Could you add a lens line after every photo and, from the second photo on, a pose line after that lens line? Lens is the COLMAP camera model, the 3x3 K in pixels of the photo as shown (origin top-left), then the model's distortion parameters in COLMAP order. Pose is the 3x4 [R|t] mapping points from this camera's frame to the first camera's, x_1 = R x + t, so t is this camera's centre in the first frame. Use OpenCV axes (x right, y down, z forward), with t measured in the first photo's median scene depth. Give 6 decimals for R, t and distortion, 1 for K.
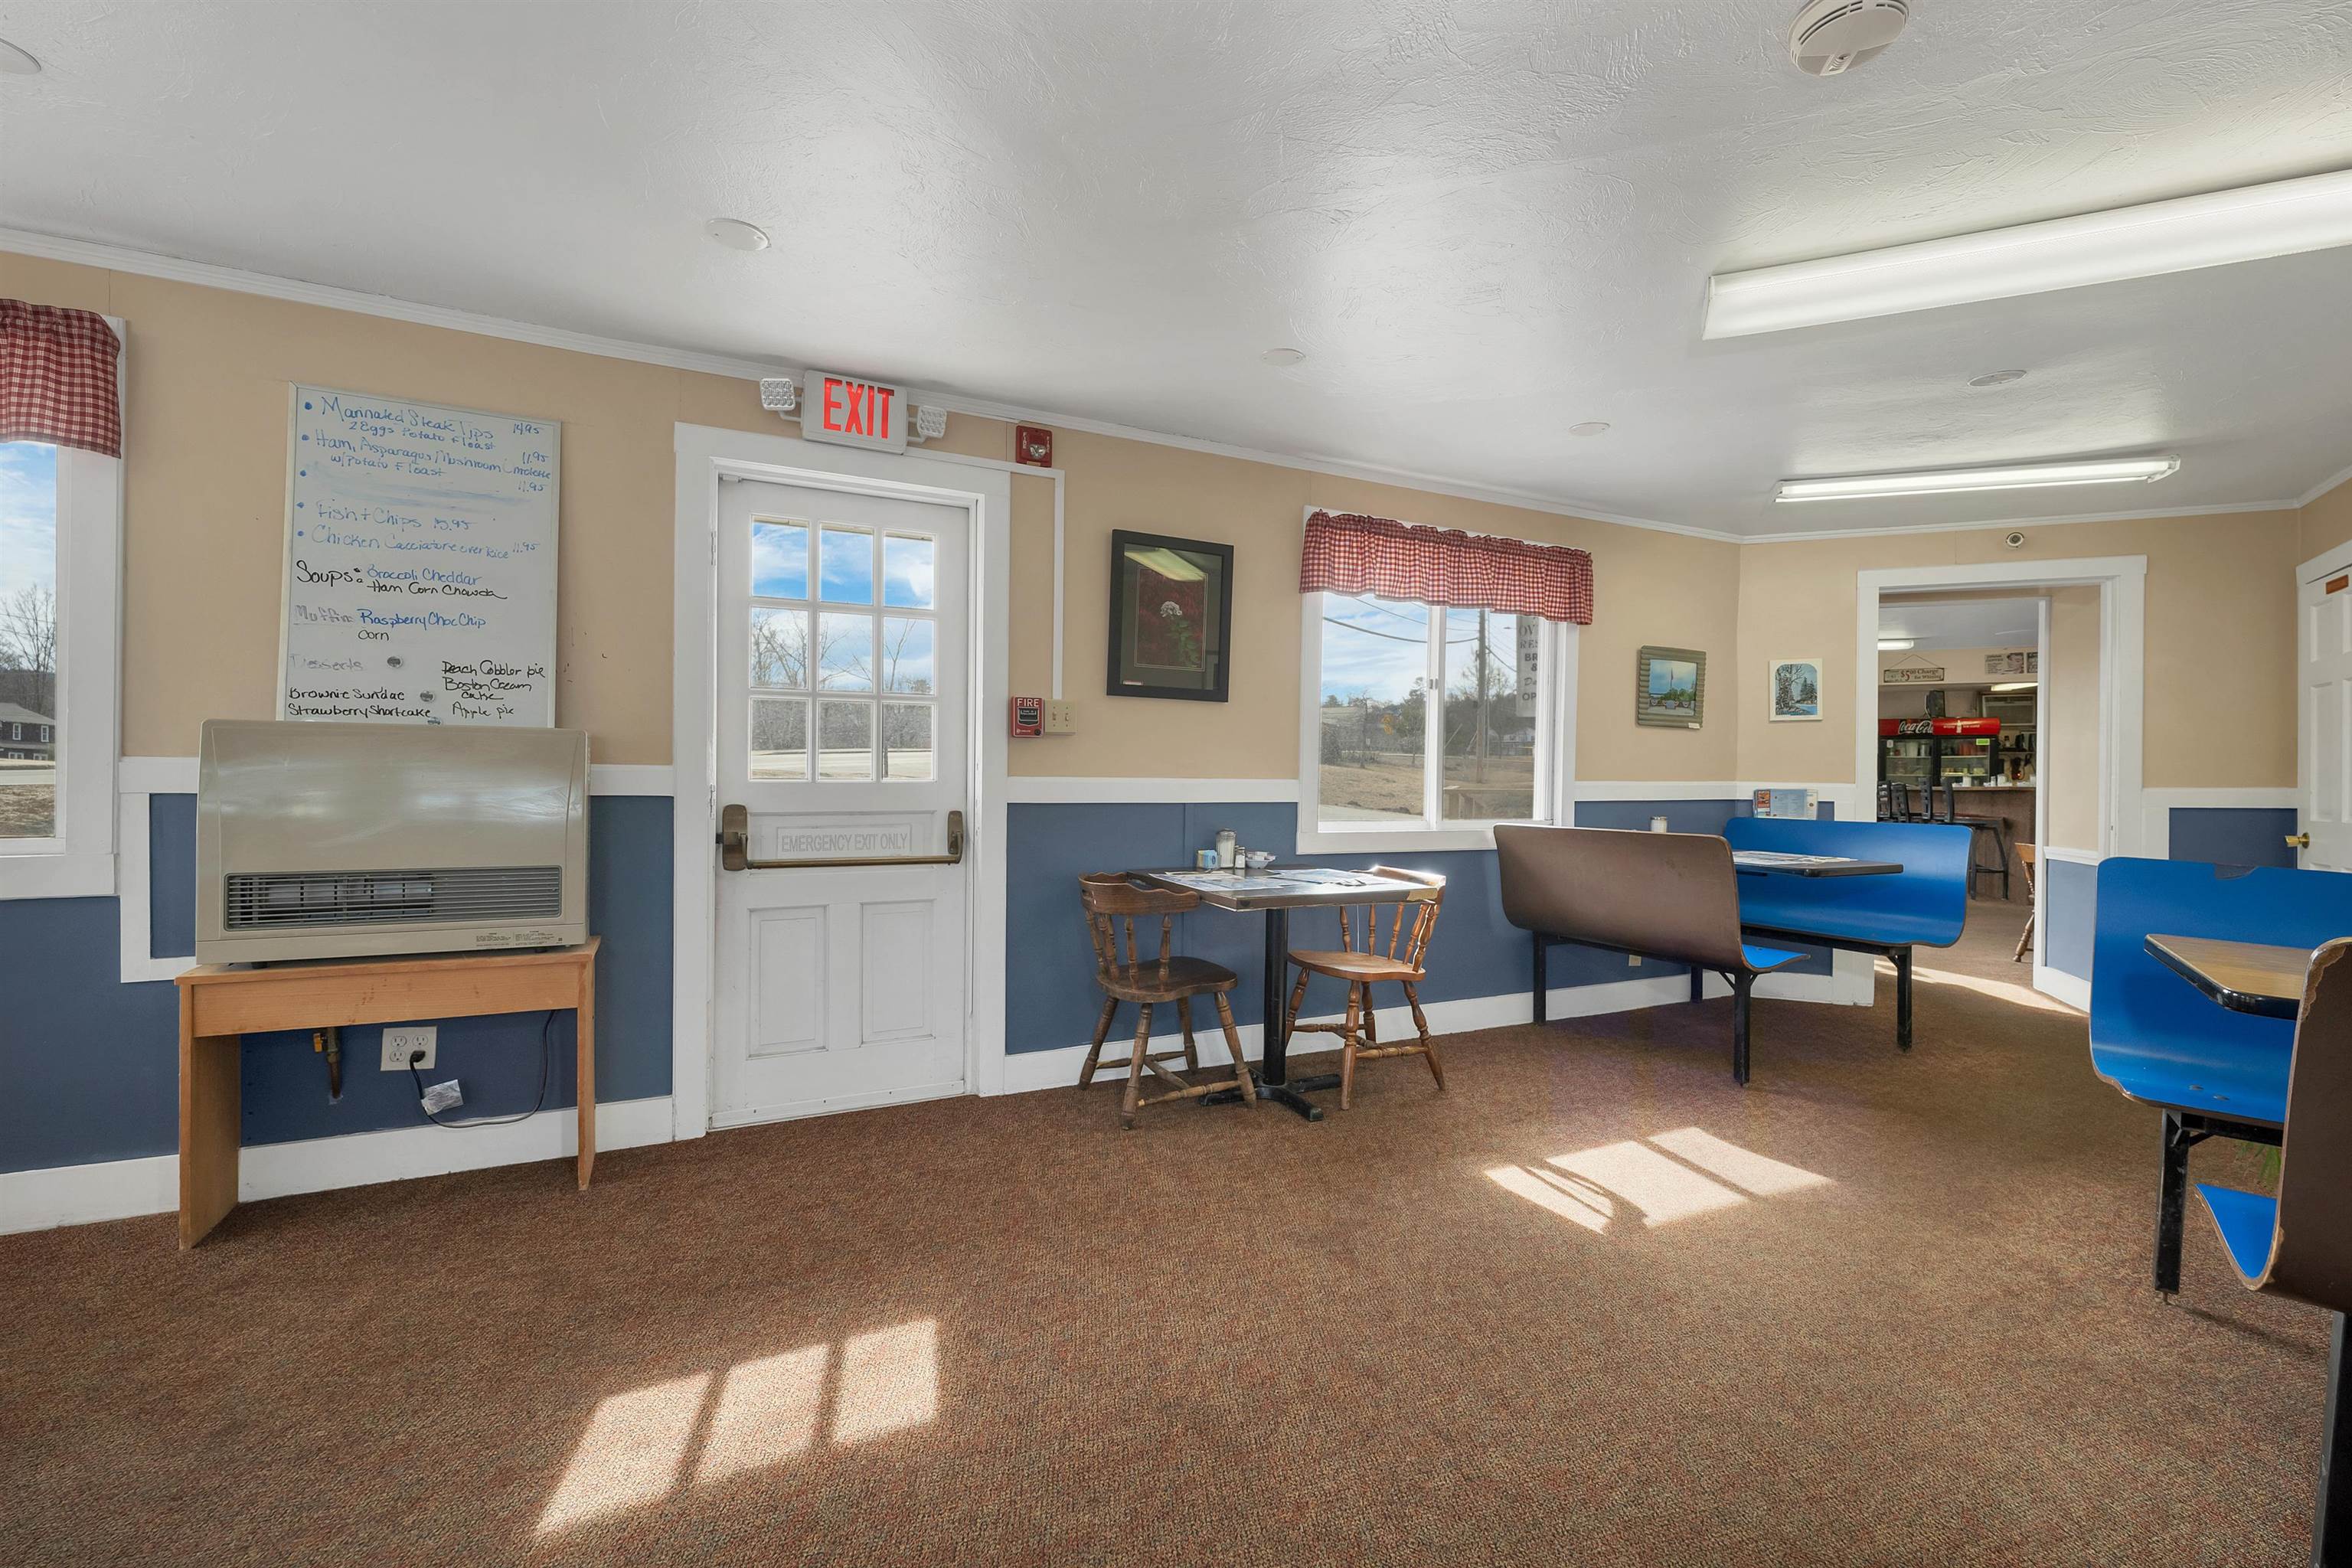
lens RADIAL K [[1002.5, 0, 1178.9], [0, 1002.5, 779.1], [0, 0, 1]] dist [0.000784, 0.000107]
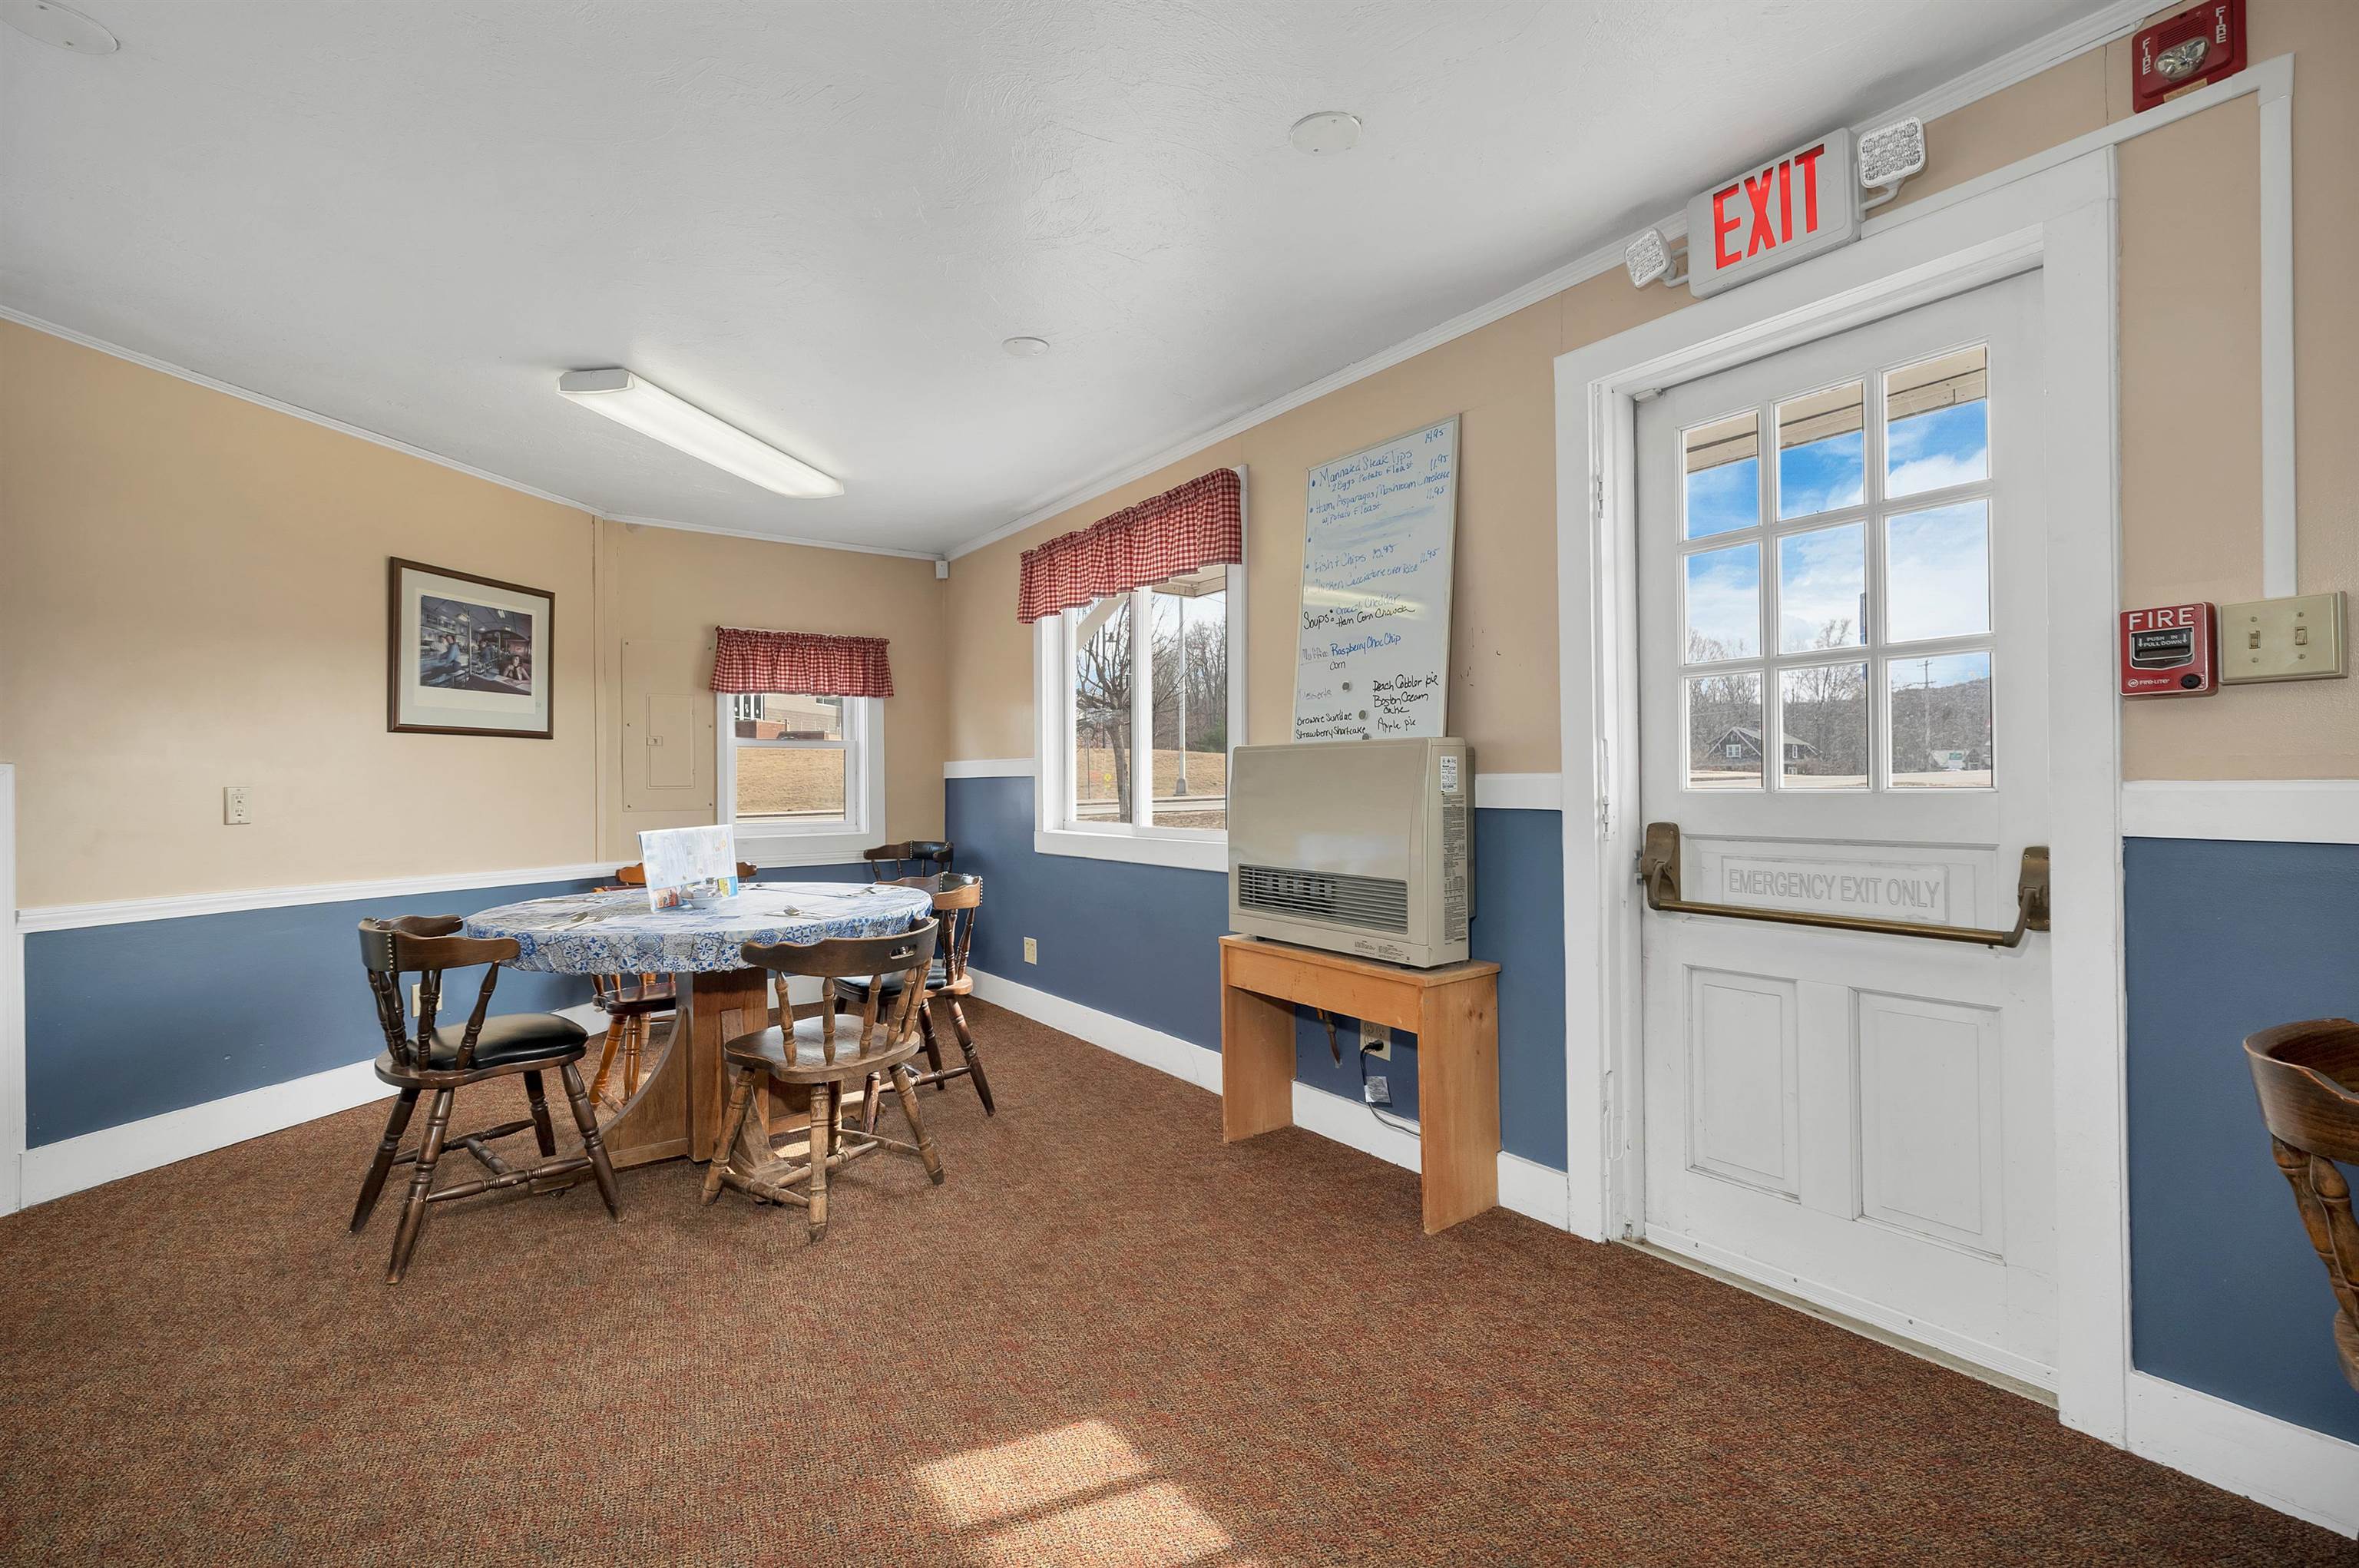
lens RADIAL K [[1005.5, 0, 1182.4], [0, 1005.5, 779.1], [0, 0, 1]] dist [0.000784, 0.000107]
pose [[0.173902, -0.016575, -0.984624, 0.275759], [0.003444, 0.999862, -0.016223, 0.004121], [0.984757, -0.000570, 0.173935, 0.589901]]
